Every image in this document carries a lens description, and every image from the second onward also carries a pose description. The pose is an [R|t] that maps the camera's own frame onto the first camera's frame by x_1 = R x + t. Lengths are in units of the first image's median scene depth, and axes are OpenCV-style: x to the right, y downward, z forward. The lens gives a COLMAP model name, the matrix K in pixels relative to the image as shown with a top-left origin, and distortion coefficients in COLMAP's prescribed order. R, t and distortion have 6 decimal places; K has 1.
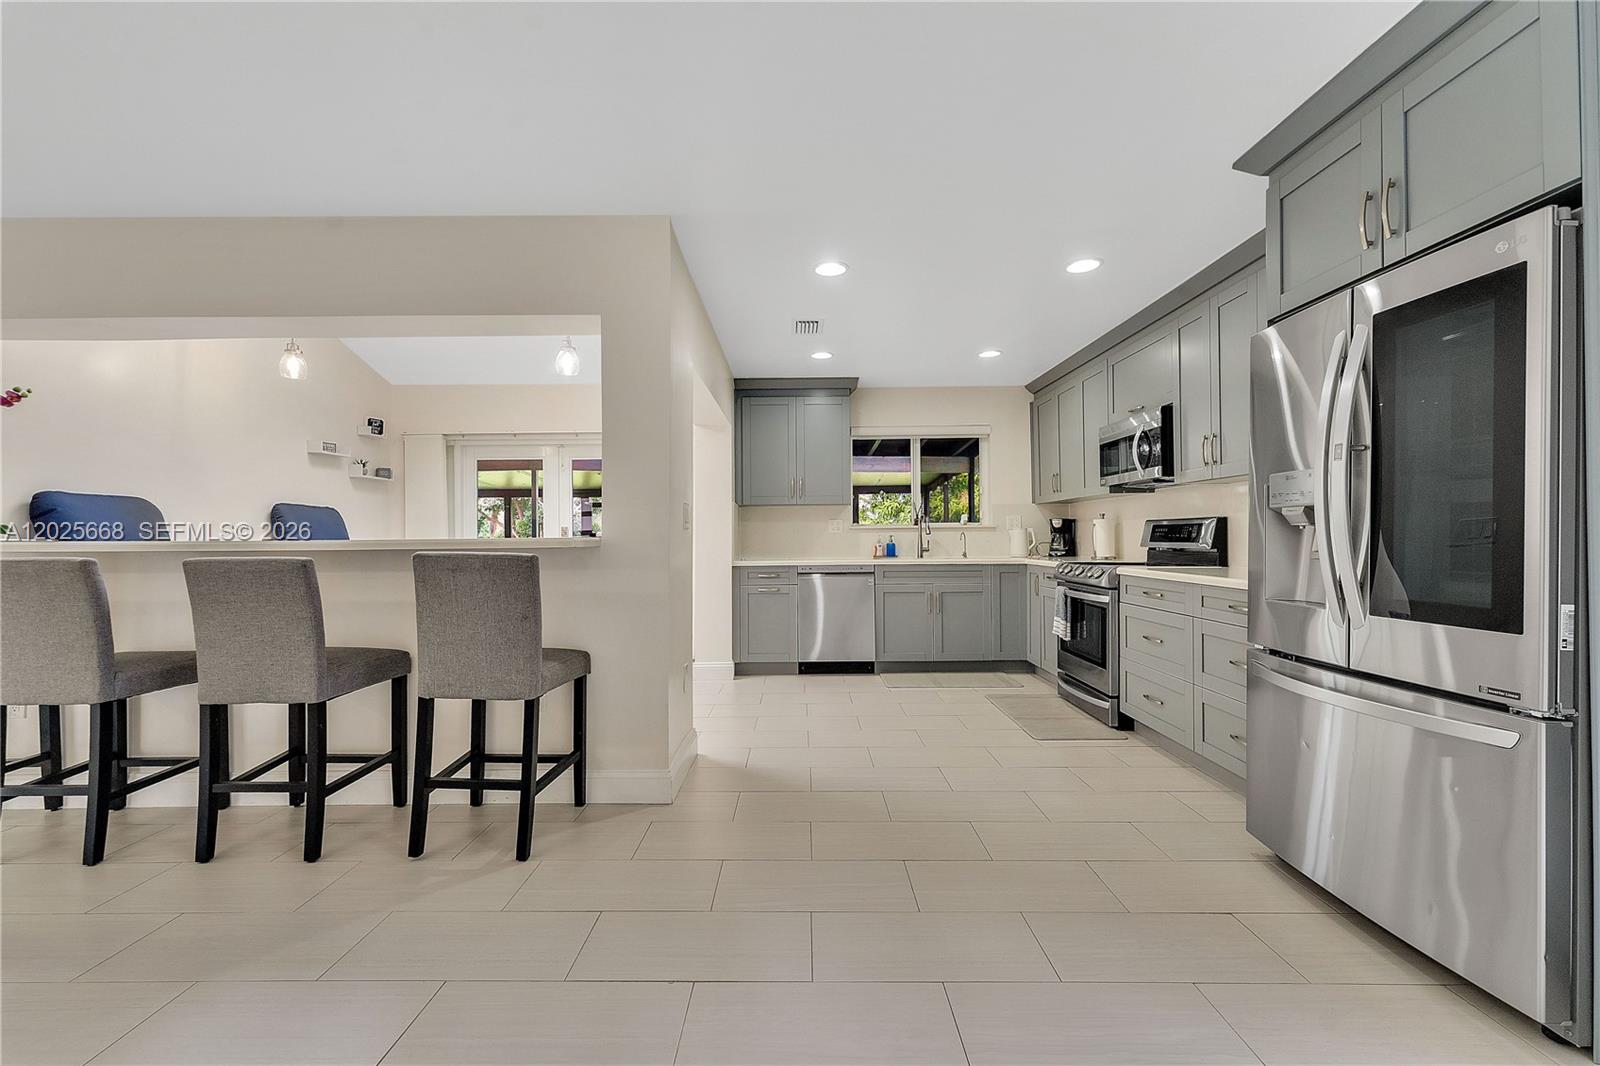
lens RADIAL K [[653.9, 0, 800.0], [0, 653.9, 533.0], [0, 0, 1]] dist [-0.000015, 0.000243]
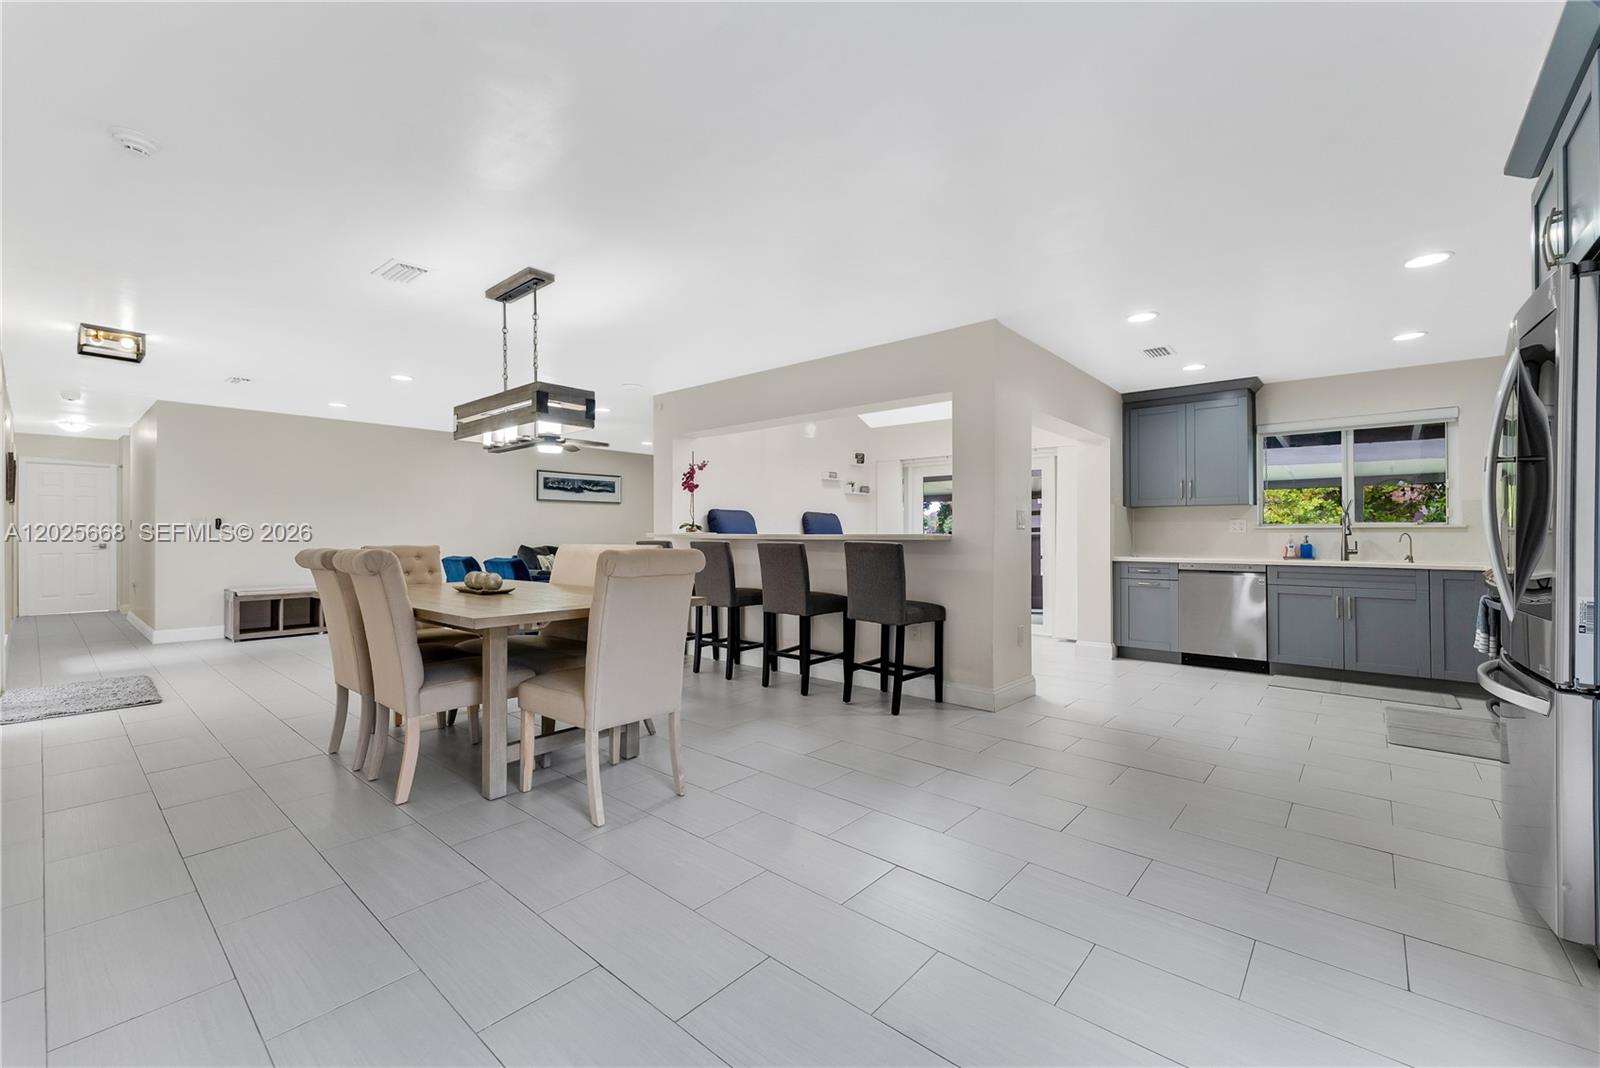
lens RADIAL K [[651.7, 0, 800.4], [0, 651.7, 529.3], [0, 0, 1]] dist [0.003249, 0.000386]
pose [[0.756639, 0.003174, -0.653825, 0.254587], [-0.004975, 0.999987, -0.000904, -0.000961], [0.653814, 0.003937, 0.756645, -0.239854]]
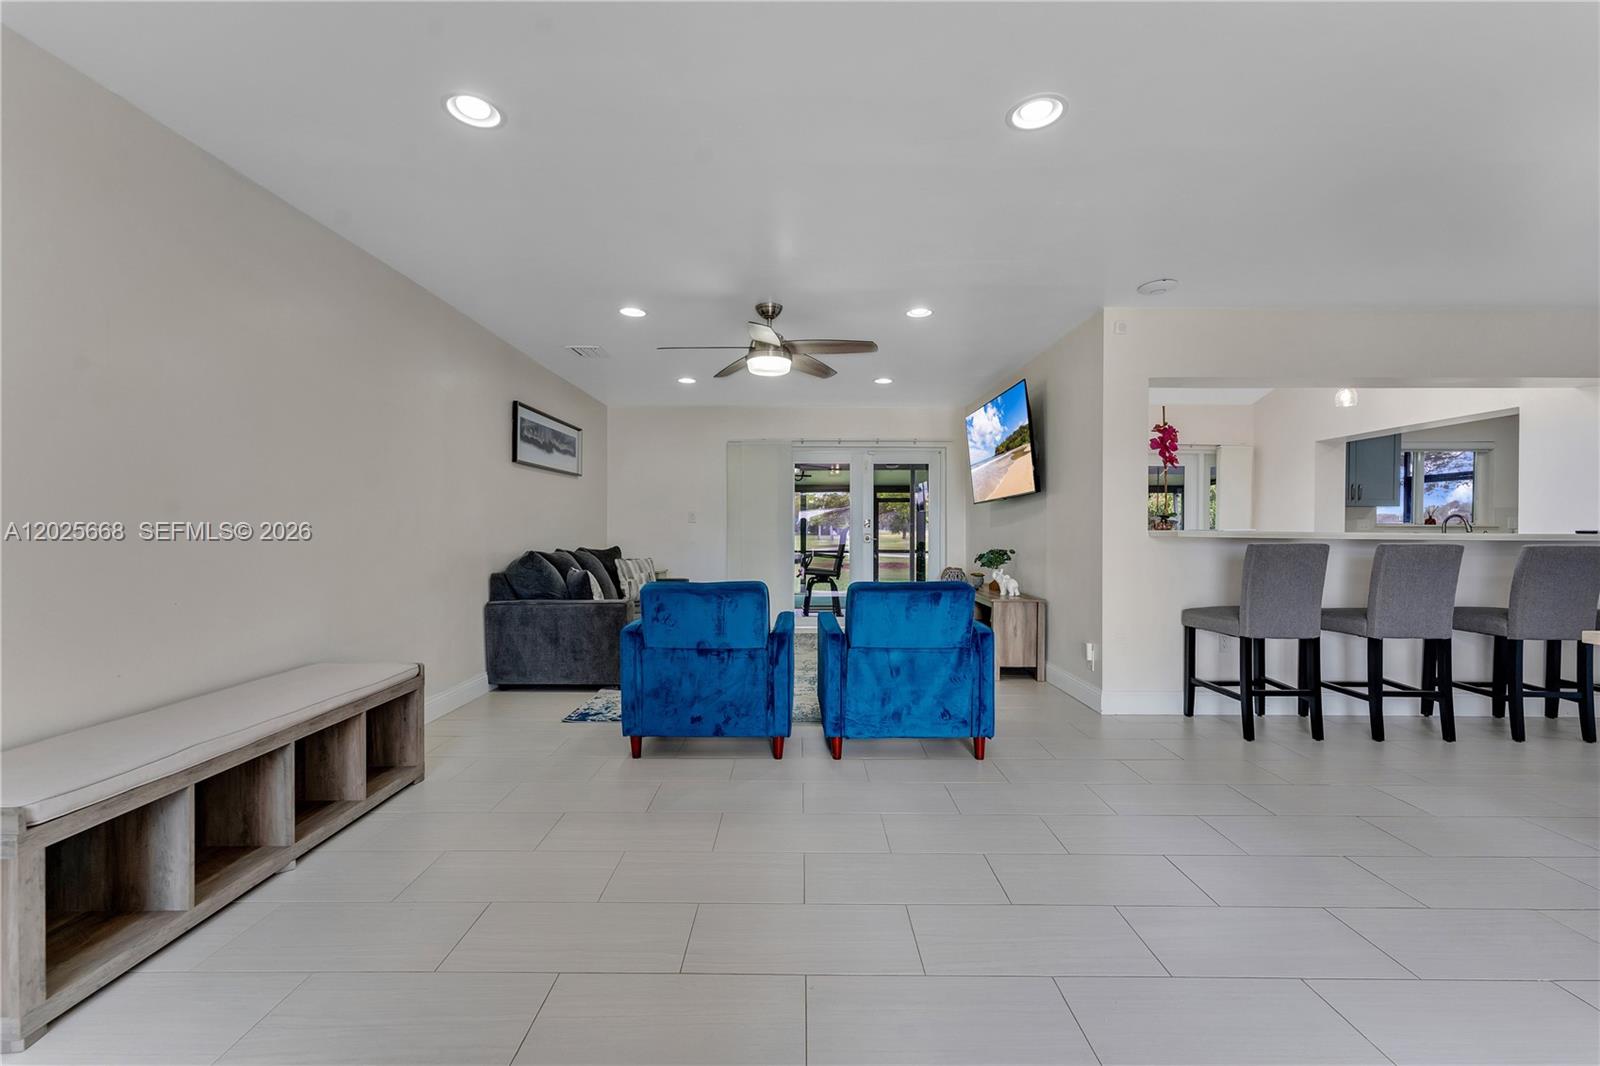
lens RADIAL K [[646.5, 0, 788.8], [0, 646.5, 535.1], [0, 0, 1]] dist [0.001119, 0.000028]
pose [[0.999767, 0.011865, -0.018013, -1.233347], [-0.011599, 0.999823, 0.014790, 0.006456], [0.018185, -0.014578, 0.999728, -0.254032]]
